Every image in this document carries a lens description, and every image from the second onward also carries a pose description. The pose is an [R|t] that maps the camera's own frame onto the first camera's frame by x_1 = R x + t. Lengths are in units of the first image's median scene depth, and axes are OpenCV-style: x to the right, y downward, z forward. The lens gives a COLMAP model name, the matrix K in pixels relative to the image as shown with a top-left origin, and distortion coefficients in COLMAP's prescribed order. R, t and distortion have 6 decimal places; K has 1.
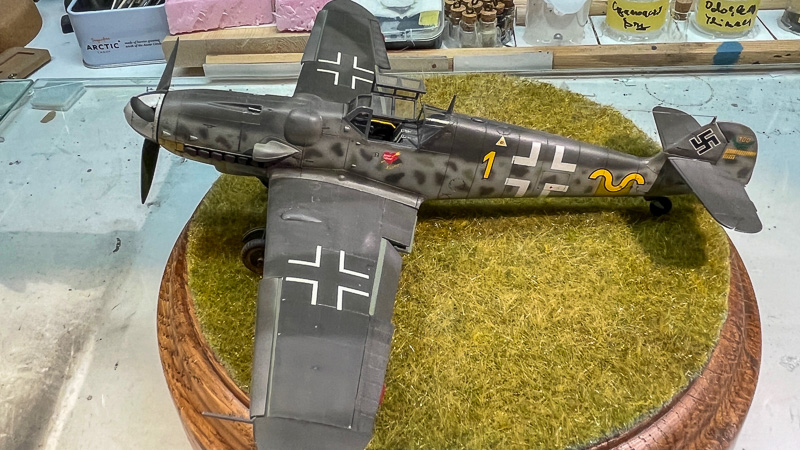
lens RADIAL K [[706.3, 0, 360.5], [0, 706.3, 134.2], [0, 0, 1]] dist [0.000302, -0.008133]
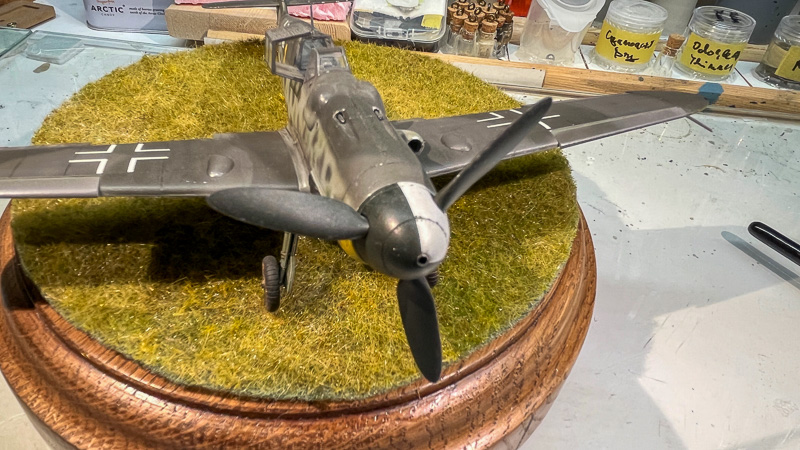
lens RADIAL K [[559.3, 0, 359.9], [0, 559.3, 182.9], [0, 0, 1]] dist [0.000357, -0.005828]
pose [[0.990305, 0.124127, 0.062352, -0.029757], [-0.127904, 0.989925, 0.060745, 0.033889], [-0.054183, -0.068131, 0.996204, 0.197486]]
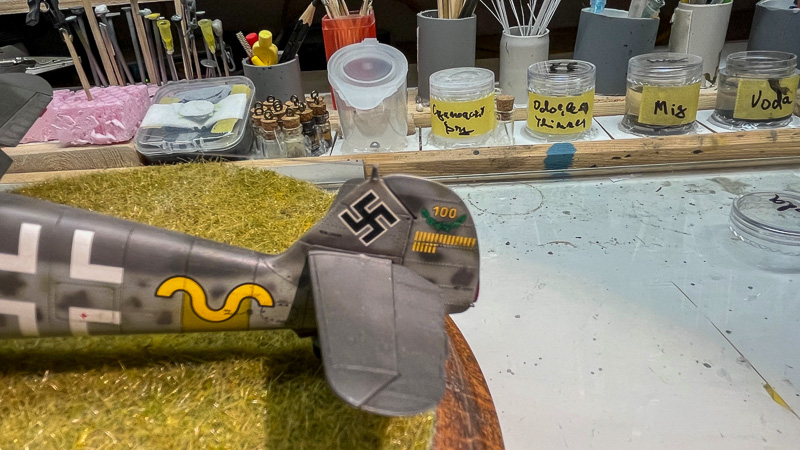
lens RADIAL K [[559.3, 0, 368.0], [0, 559.3, 190.4], [0, 0, 1]] dist [0.000357, -0.005828]
pose [[0.999563, -0.018246, 0.023272, 0.277647], [0.021729, 0.986964, -0.159467, 0.032513], [-0.020059, 0.159903, 0.986929, 0.344962]]
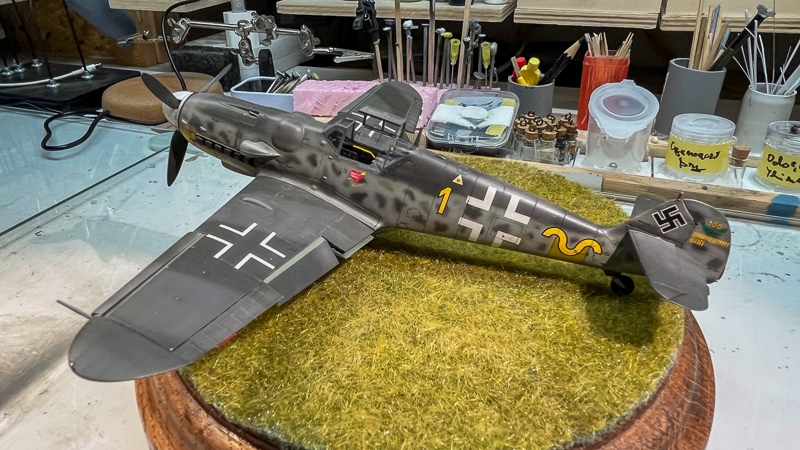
lens RADIAL K [[559.3, 0, 367.8], [0, 559.3, 186.7], [0, 0, 1]] dist [0.000357, -0.005828]
pose [[0.947406, 0.180351, -0.264377, 0.169187], [-0.217423, 0.968895, -0.118190, 0.085718], [0.234838, 0.169456, 0.957150, 0.095362]]
